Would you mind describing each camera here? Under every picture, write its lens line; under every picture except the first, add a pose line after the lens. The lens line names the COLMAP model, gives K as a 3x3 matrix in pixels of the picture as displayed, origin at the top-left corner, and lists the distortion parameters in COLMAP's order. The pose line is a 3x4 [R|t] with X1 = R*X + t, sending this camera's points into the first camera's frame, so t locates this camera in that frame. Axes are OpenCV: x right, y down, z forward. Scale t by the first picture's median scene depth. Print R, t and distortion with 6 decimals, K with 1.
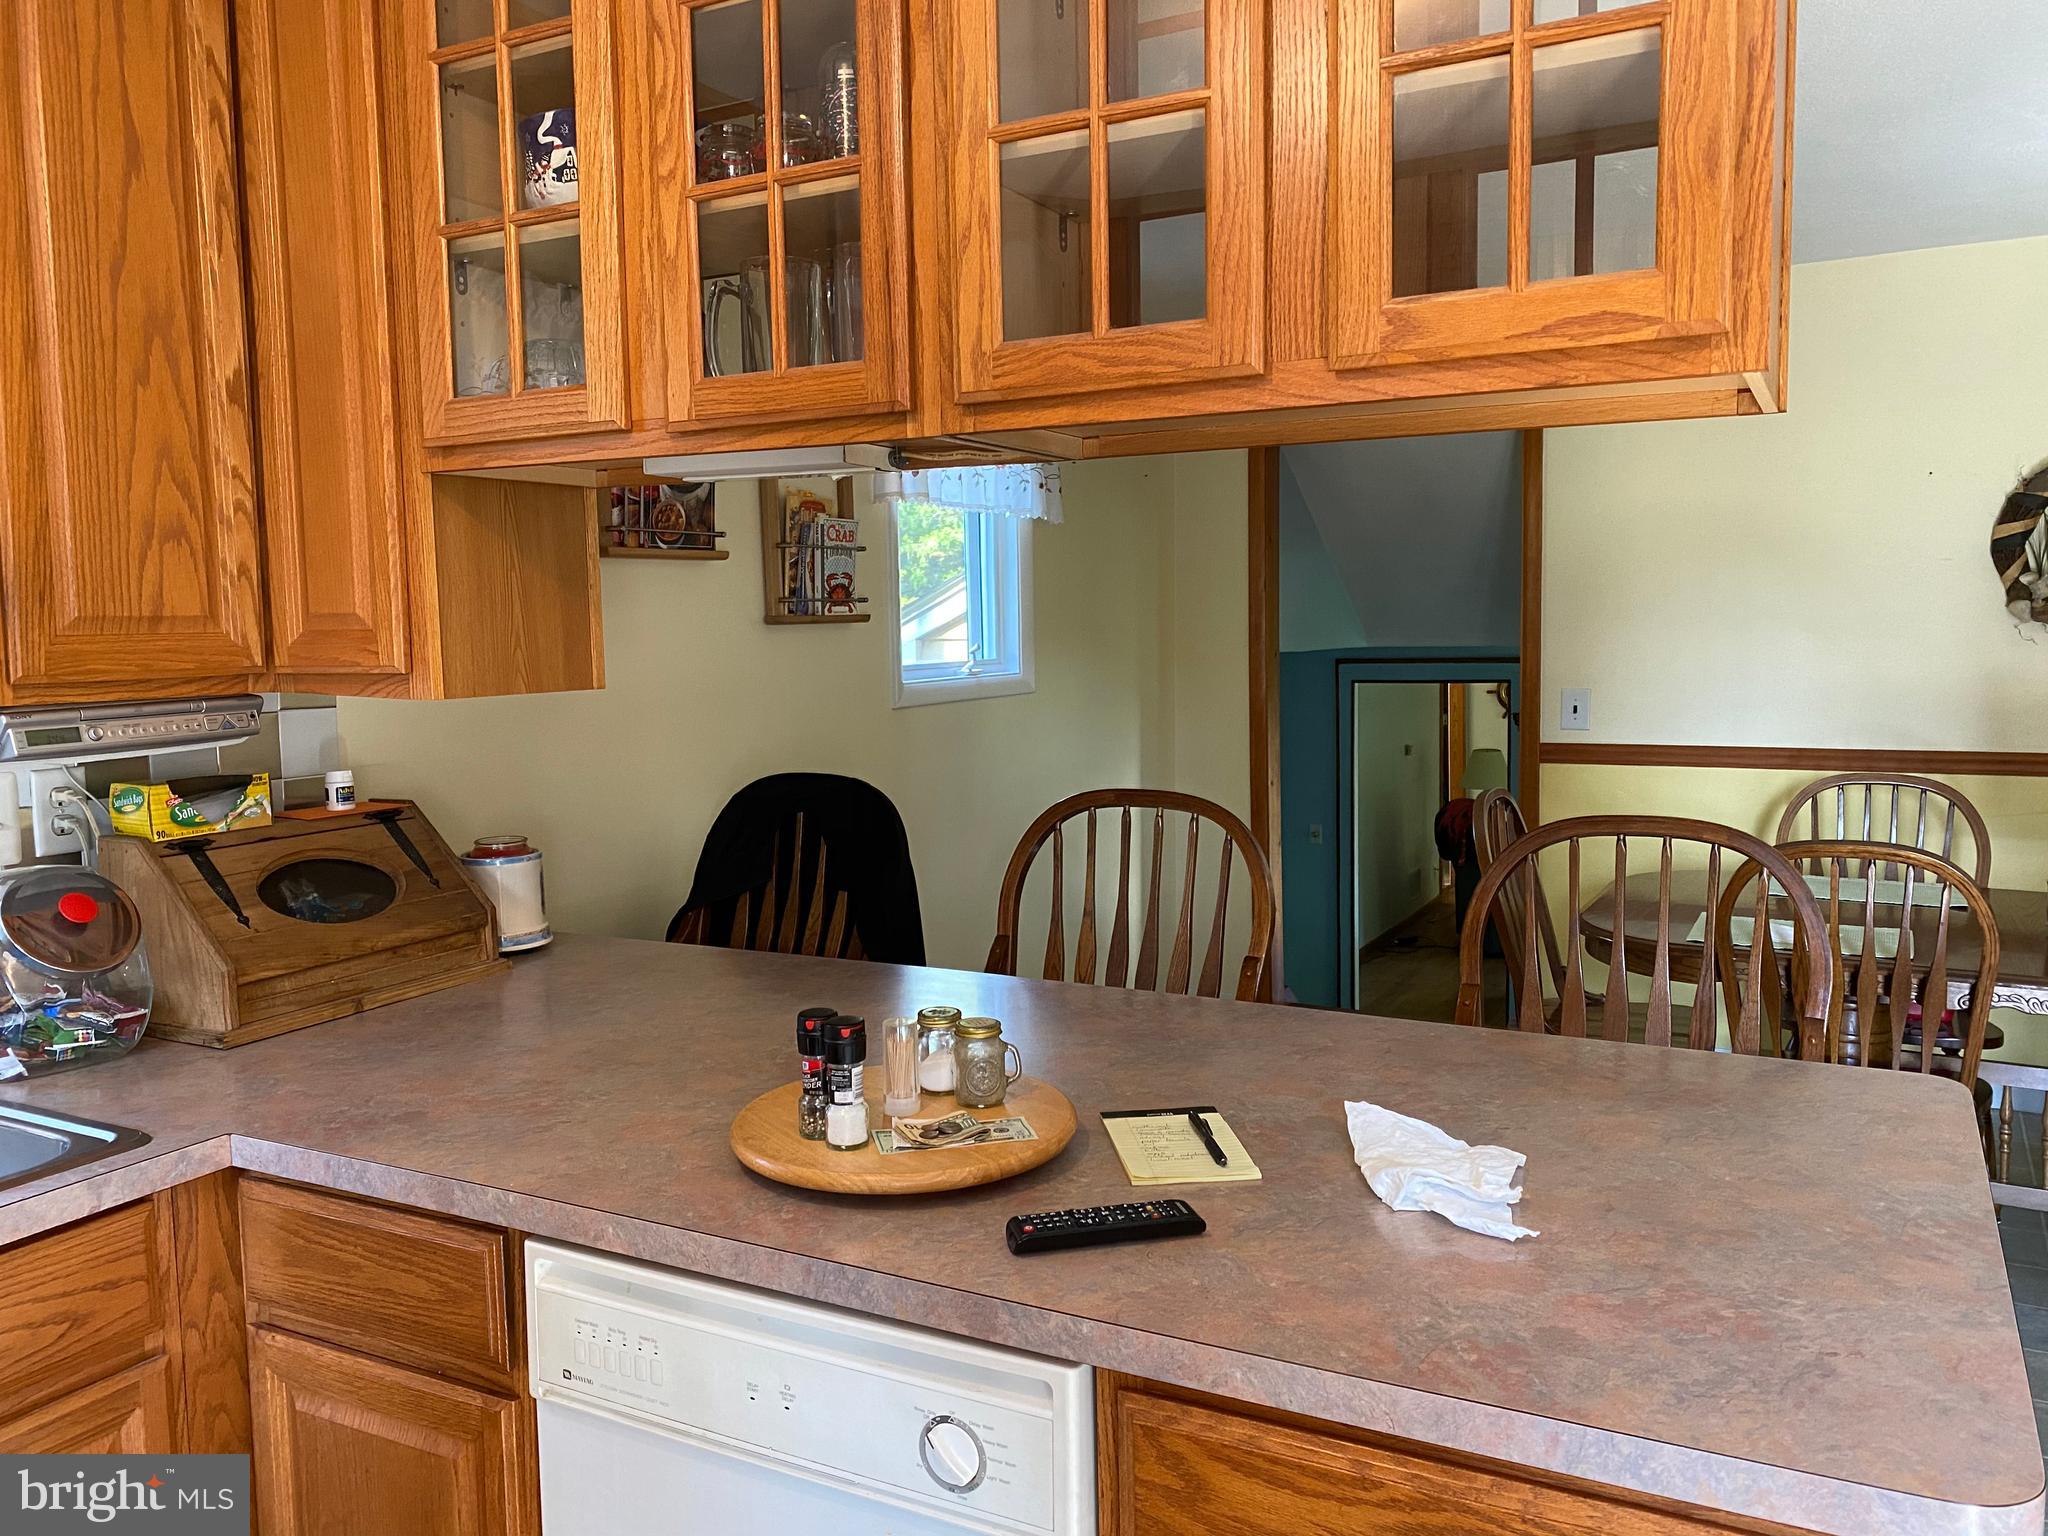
lens RADIAL K [[1583.1, 0, 1020.5], [0, 1583.1, 749.8], [0, 0, 1]] dist [0.007119, 0.001544]
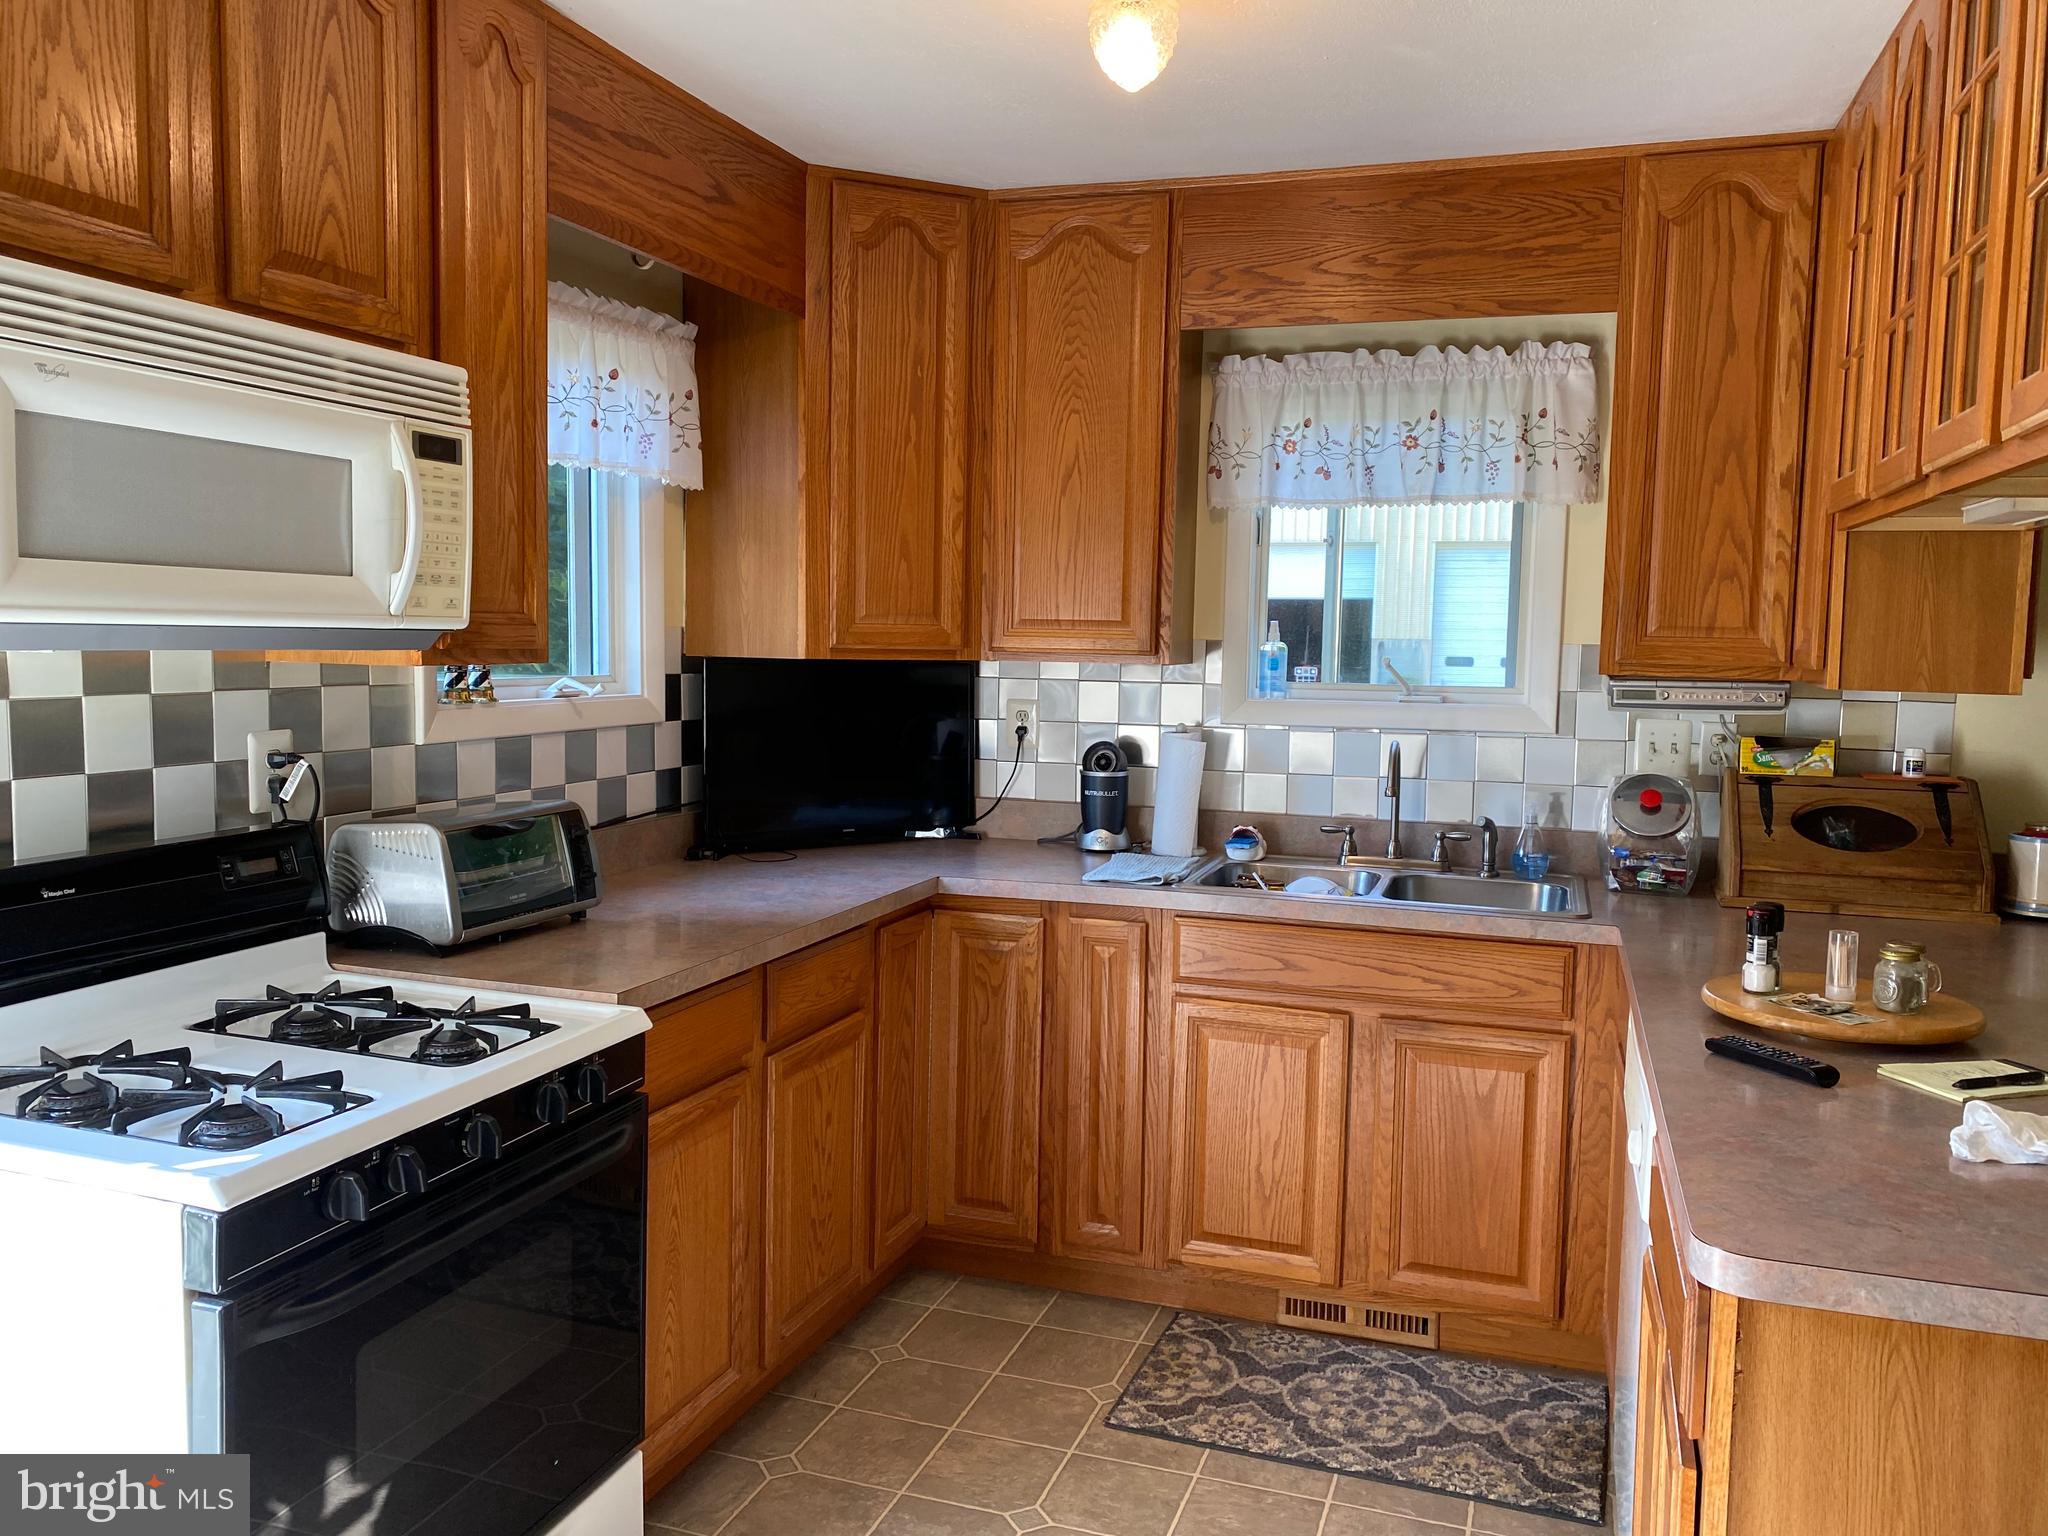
lens RADIAL K [[1583.1, 0, 1023.0], [0, 1583.1, 766.6], [0, 0, 1]] dist [0.007119, 0.001544]
pose [[0.169997, 0.106013, -0.979726, 0.906109], [-0.108575, 0.990159, 0.088303, -0.009806], [0.979445, 0.091362, 0.179834, 0.038508]]
